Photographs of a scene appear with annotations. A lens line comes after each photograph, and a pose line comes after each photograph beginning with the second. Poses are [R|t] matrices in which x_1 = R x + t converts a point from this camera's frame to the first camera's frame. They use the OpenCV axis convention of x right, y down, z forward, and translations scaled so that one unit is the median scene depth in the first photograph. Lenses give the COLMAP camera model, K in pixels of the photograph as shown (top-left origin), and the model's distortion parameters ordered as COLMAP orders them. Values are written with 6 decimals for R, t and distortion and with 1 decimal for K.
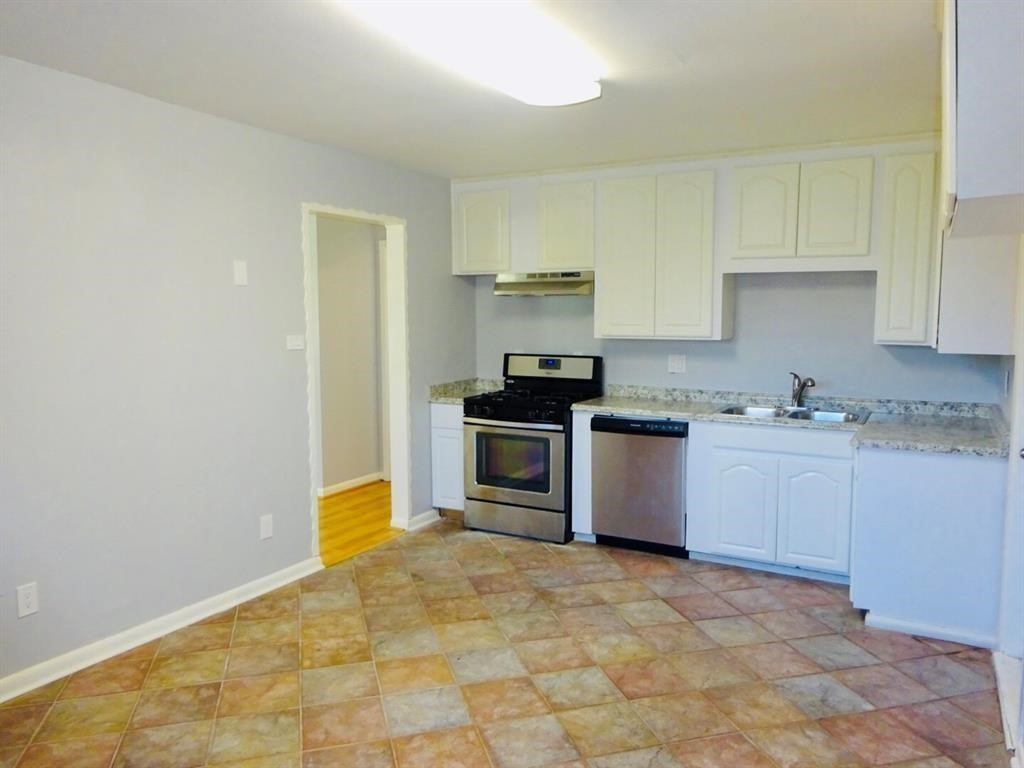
lens RADIAL K [[760.9, 0, 514.9], [0, 760.9, 385.5], [0, 0, 1]] dist [0.002414, 0.010257]
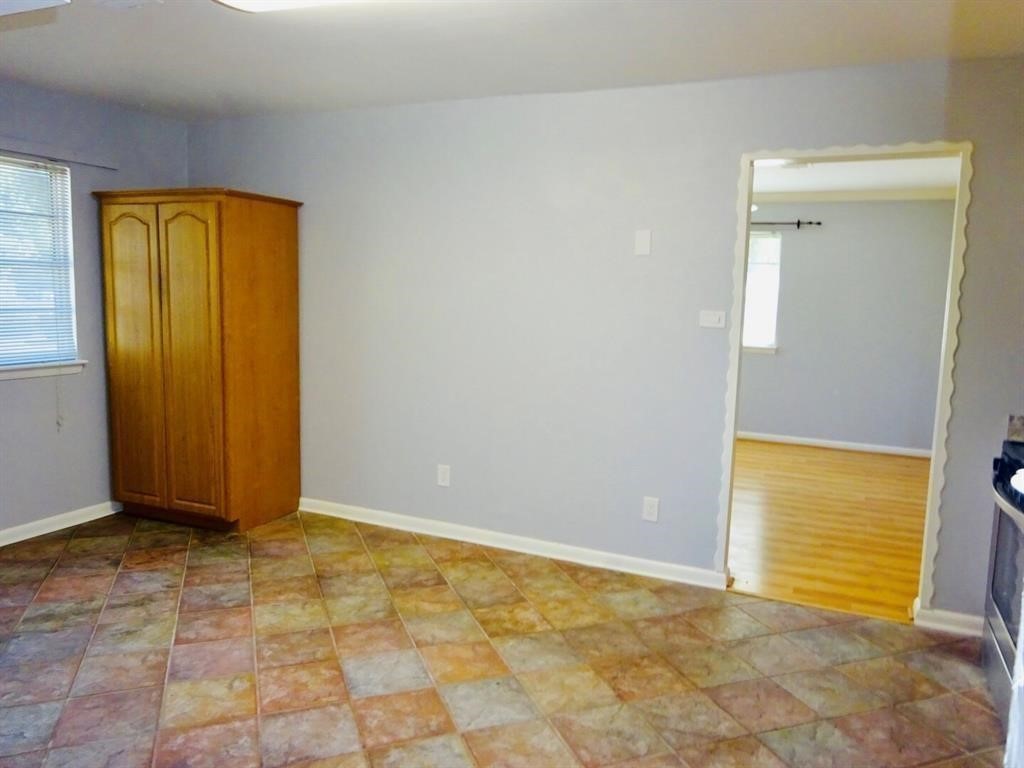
lens RADIAL K [[760.9, 0, 513.9], [0, 760.9, 380.4], [0, 0, 1]] dist [0.002414, 0.010257]
pose [[0.065031, 0.114710, -0.991268, 0.693506], [-0.124792, 0.986507, 0.105972, -0.061795], [0.990049, 0.116811, 0.078468, 0.870405]]
